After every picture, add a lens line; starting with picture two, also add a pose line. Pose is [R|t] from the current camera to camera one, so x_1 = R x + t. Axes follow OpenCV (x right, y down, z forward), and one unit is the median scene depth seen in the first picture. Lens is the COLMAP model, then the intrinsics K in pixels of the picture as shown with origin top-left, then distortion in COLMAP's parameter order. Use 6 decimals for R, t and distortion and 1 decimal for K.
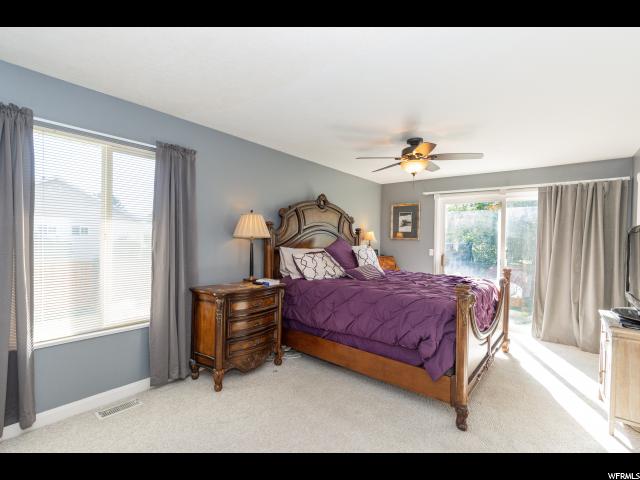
lens RADIAL K [[291.9, 0, 320.0], [0, 291.9, 240.0], [0, 0, 1]] dist [-0.000850, 0.000582]
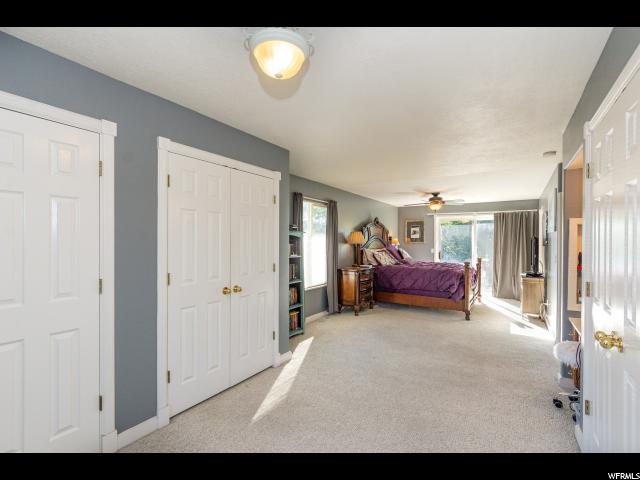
lens RADIAL K [[293.1, 0, 320.0], [0, 293.1, 240.0], [0, 0, 1]] dist [-0.000139, -0.000091]
pose [[0.993821, -0.012282, 0.110313, -0.583287], [0.013329, 0.999873, -0.008763, -0.015718], [-0.110192, 0.010180, 0.993858, -0.761621]]
